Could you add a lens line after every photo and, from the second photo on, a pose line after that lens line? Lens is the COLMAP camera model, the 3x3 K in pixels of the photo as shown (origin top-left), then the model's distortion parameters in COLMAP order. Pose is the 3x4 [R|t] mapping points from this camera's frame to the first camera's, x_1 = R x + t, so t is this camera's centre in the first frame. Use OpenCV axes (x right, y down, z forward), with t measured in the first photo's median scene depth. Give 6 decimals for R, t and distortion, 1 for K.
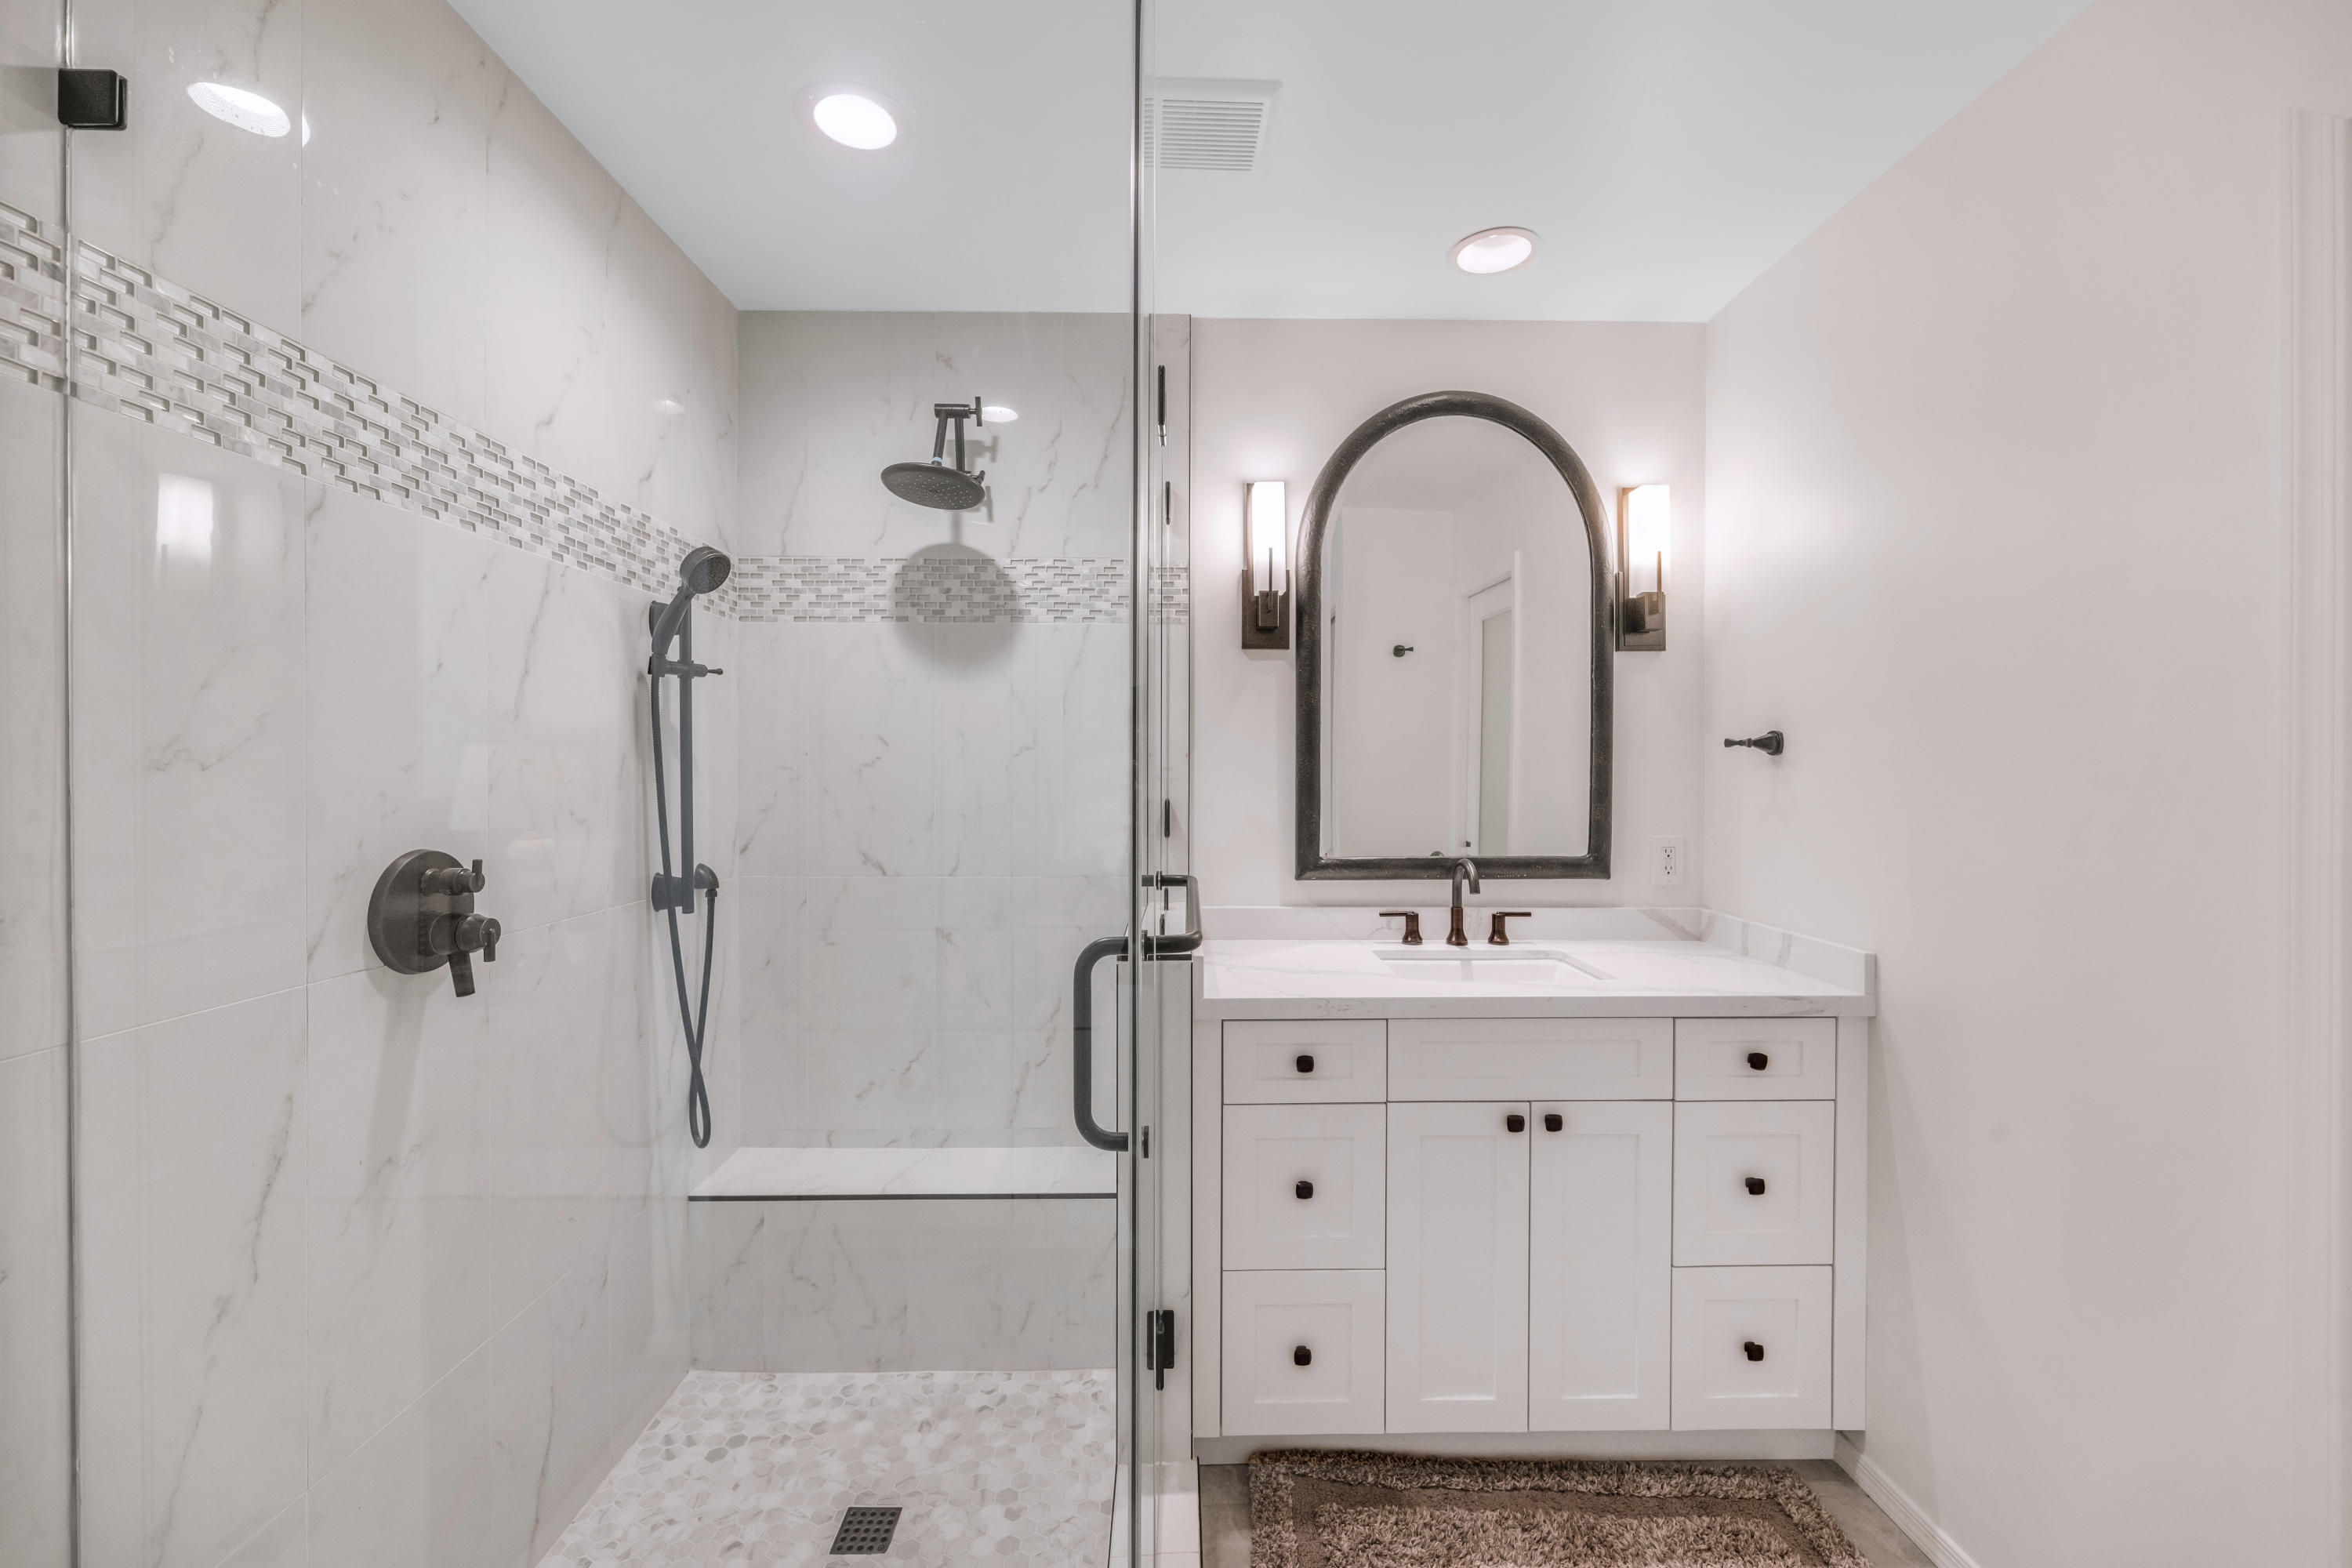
lens RADIAL K [[949.5, 0, 1181.0], [0, 949.5, 772.1], [0, 0, 1]] dist [0.000449, 0.000309]
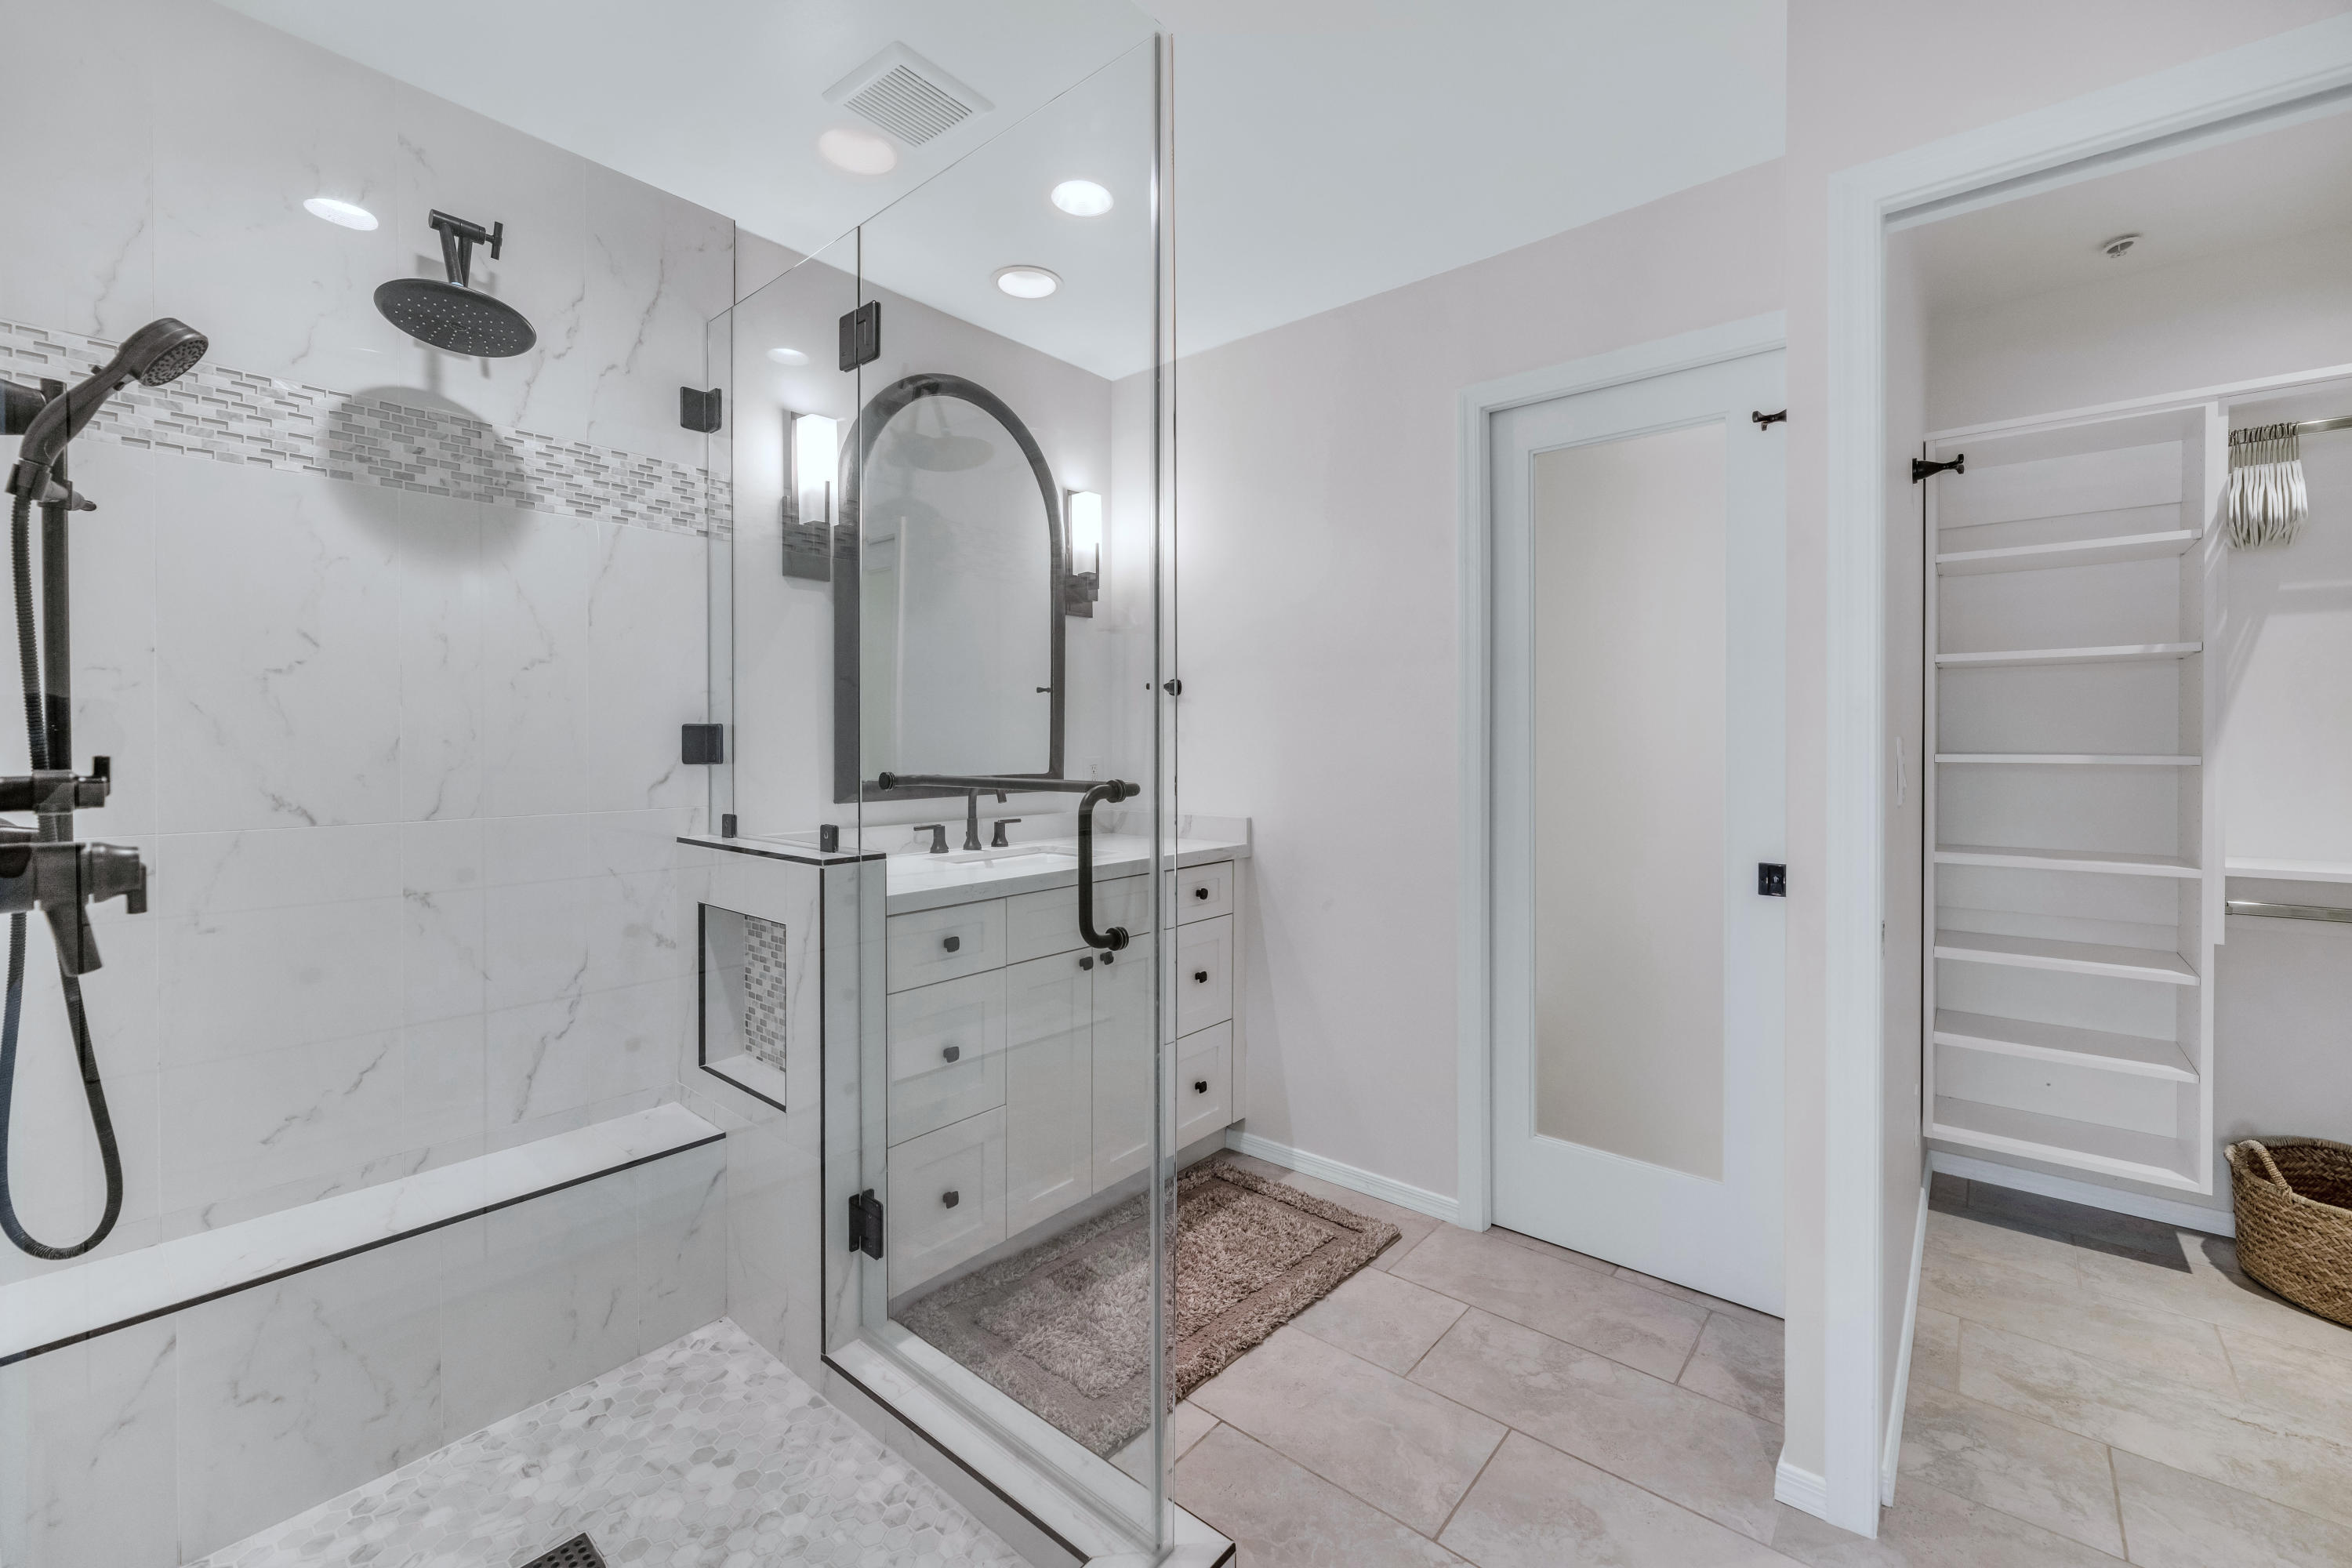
lens RADIAL K [[961.5, 0, 1176.1], [0, 961.5, 748.3], [0, 0, 1]] dist [0.000019, 0.000475]
pose [[0.654295, -0.005543, 0.756219, -0.443538], [0.004514, 0.999984, 0.003424, 0.051653], [-0.756226, 0.001173, 0.654310, 0.024192]]
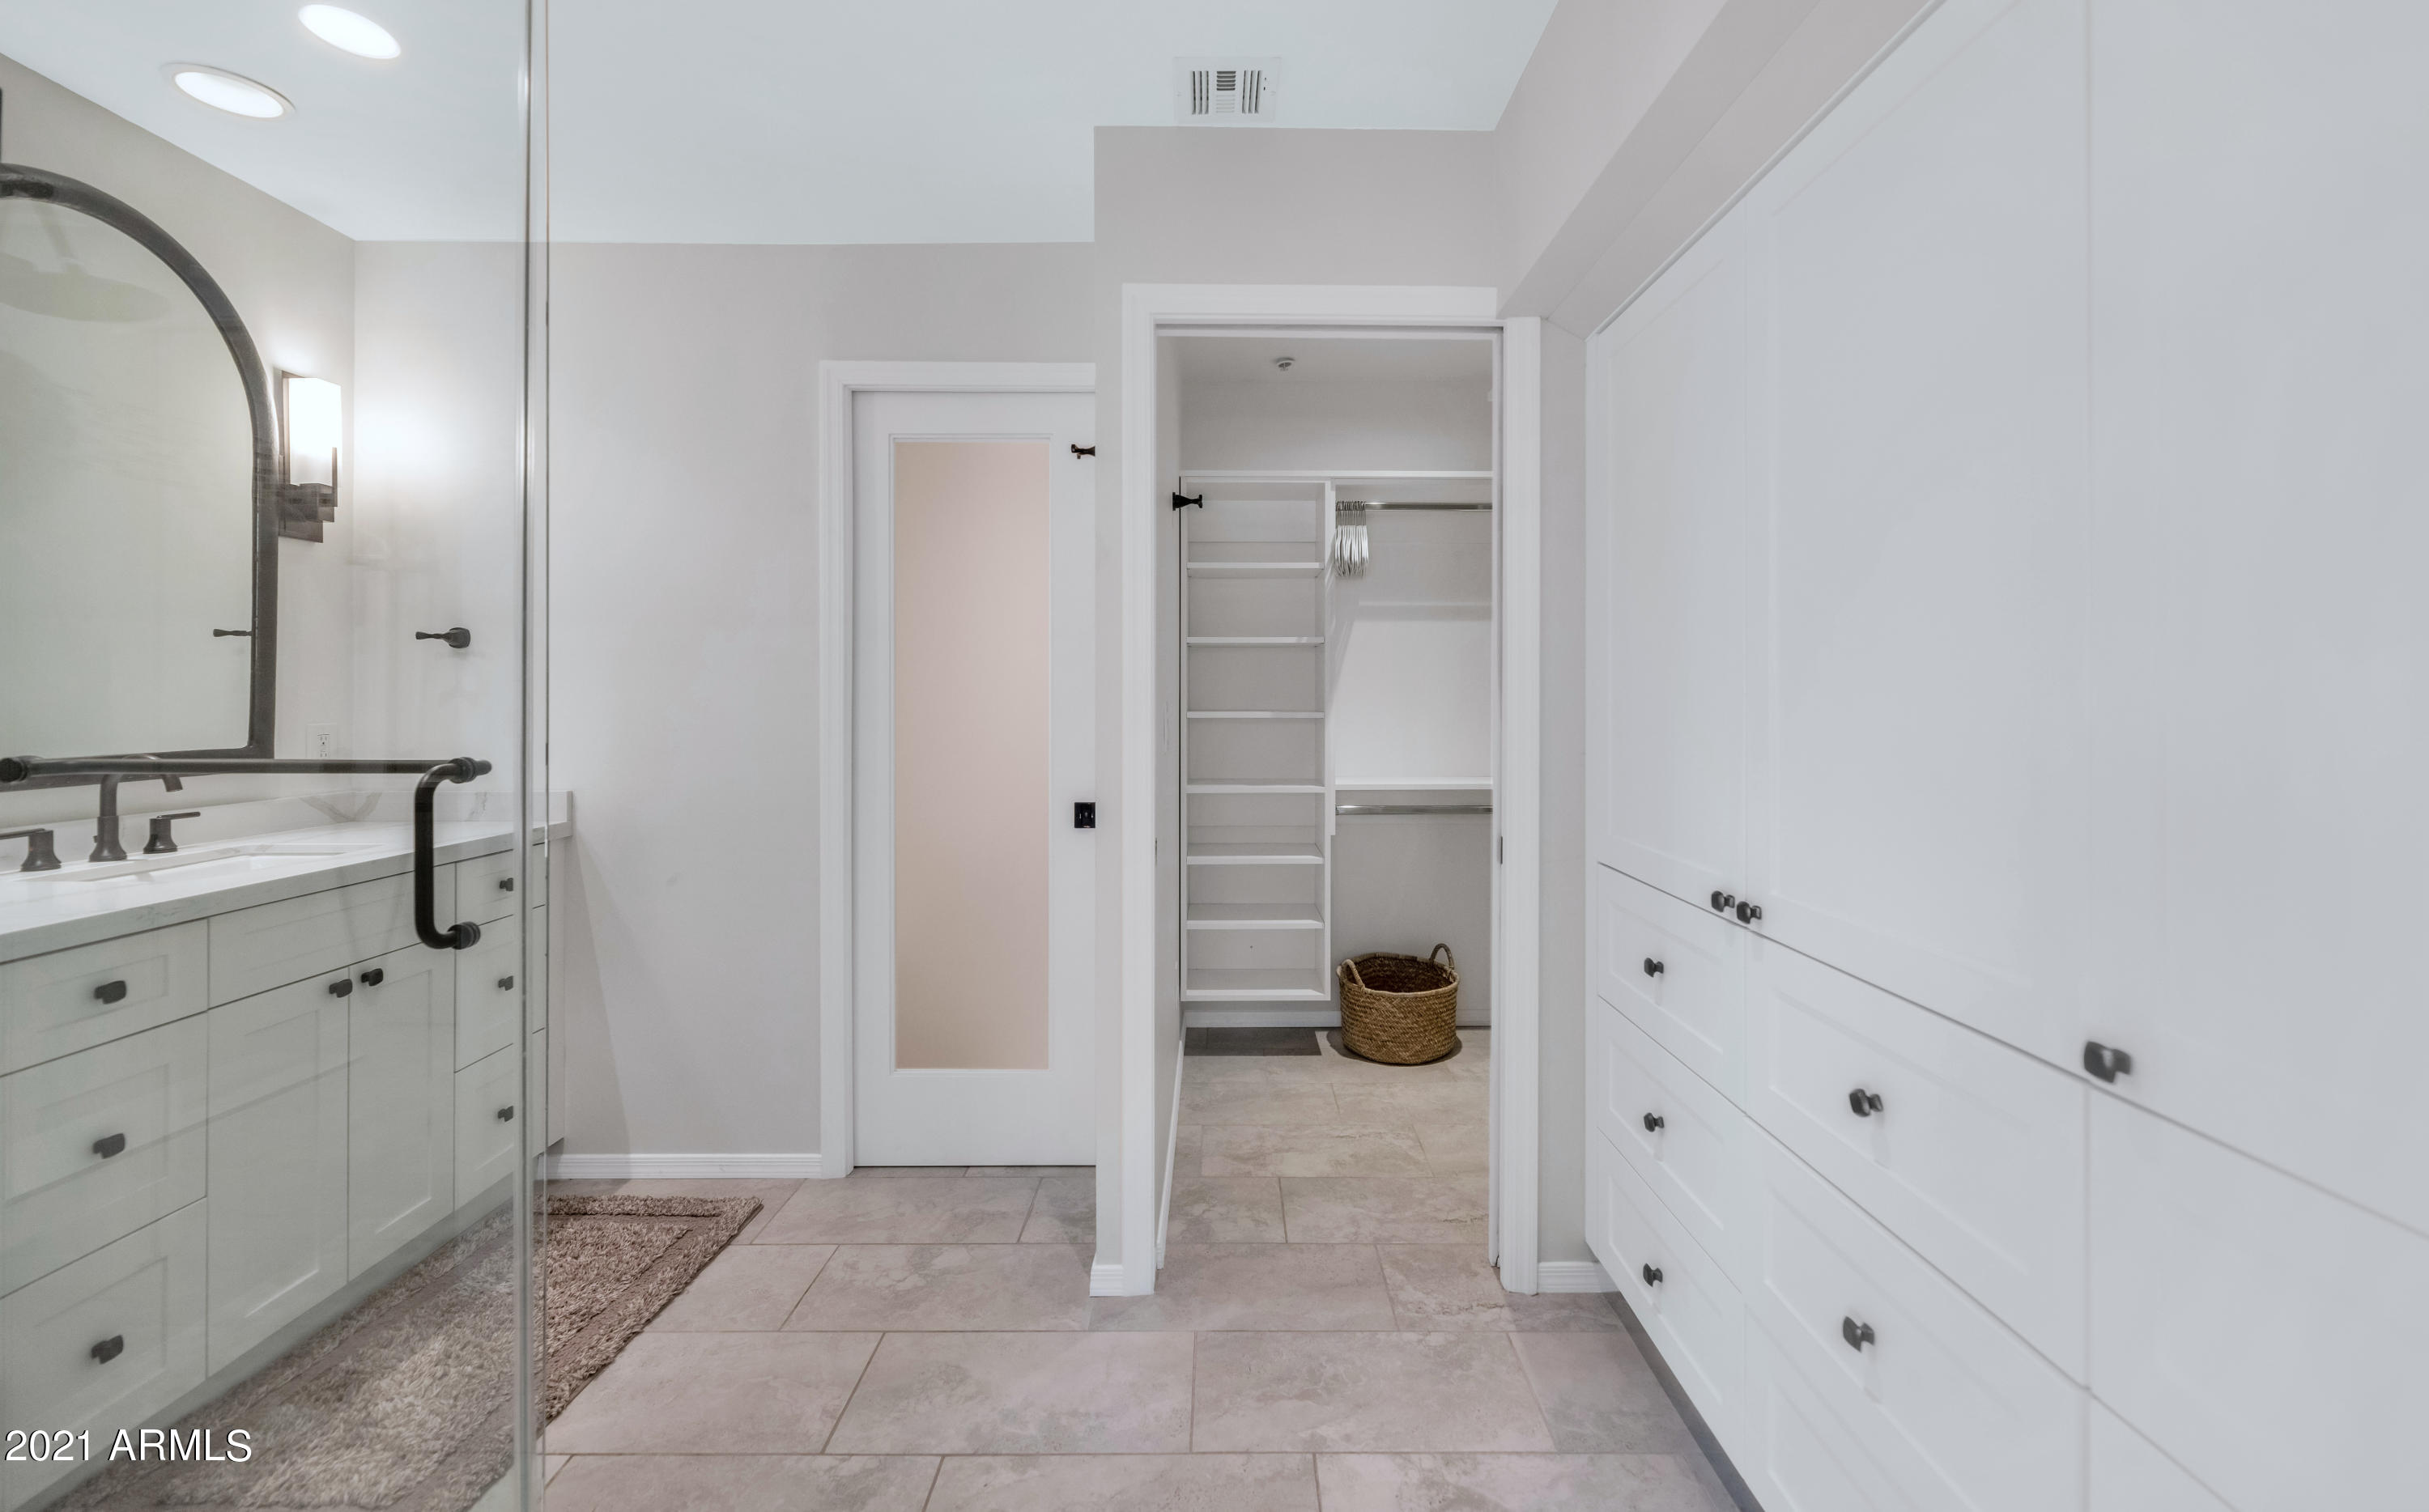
lens RADIAL K [[1009.7, 0, 1218.6], [0, 1009.7, 693.2], [0, 0, 1]] dist [-0.000680, -0.000125]
pose [[0.015592, 0.000445, 0.999878, -0.569027], [0.004806, 0.999988, -0.000520, 0.039927], [-0.999867, 0.004813, 0.015589, 0.016046]]
